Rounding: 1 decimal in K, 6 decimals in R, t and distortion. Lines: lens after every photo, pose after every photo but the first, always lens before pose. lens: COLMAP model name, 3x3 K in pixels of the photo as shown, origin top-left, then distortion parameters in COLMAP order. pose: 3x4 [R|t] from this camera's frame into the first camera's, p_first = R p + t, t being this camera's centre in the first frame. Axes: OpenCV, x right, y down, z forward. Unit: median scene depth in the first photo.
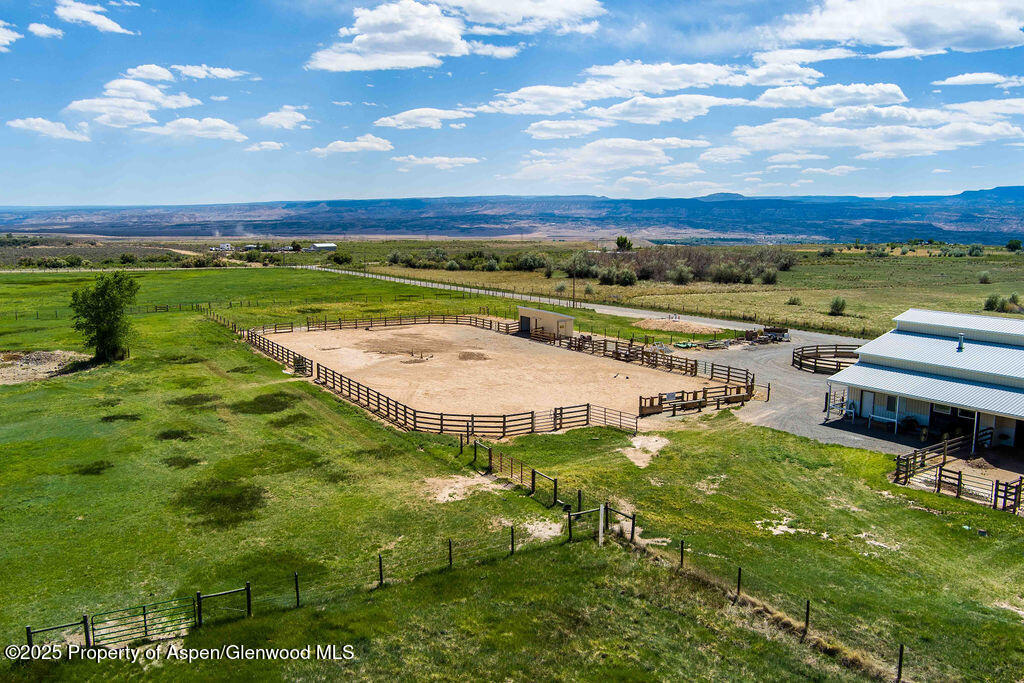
lens RADIAL K [[828.1, 0, 507.8], [0, 828.1, 340.7], [0, 0, 1]] dist [-0.077942, 0.035108]
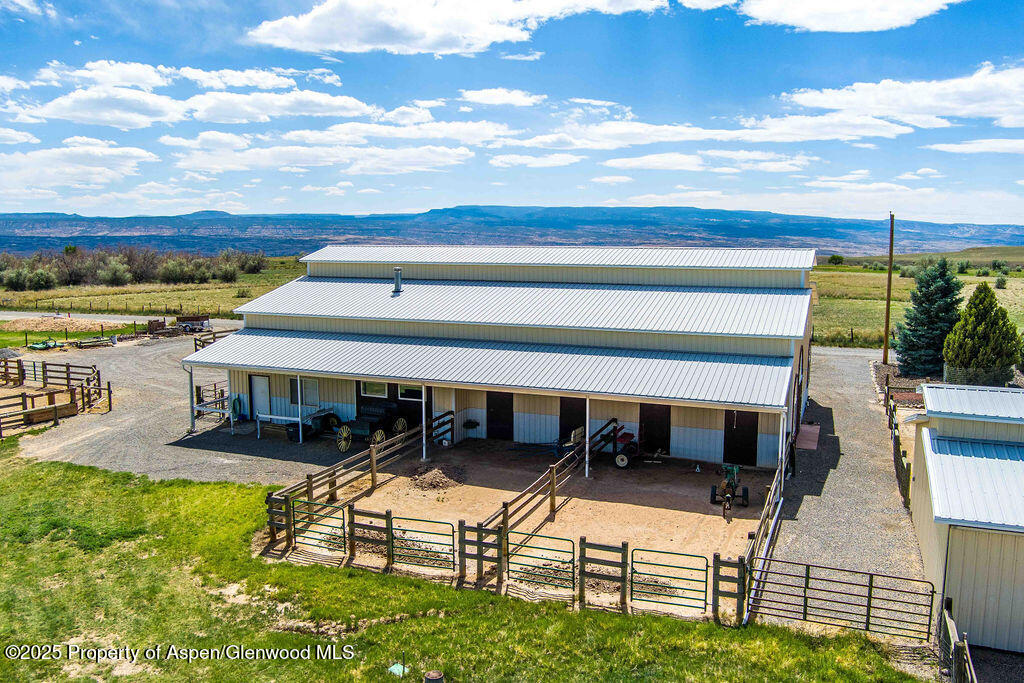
lens RADIAL K [[828.1, 0, 507.8], [0, 828.1, 340.7], [0, 0, 1]] dist [-0.077942, 0.035108]
pose [[0.825292, -0.072013, 0.560096, 0.309997], [0.083666, 0.996482, 0.004839, 0.058934], [-0.558474, 0.042867, 0.828413, 0.492077]]
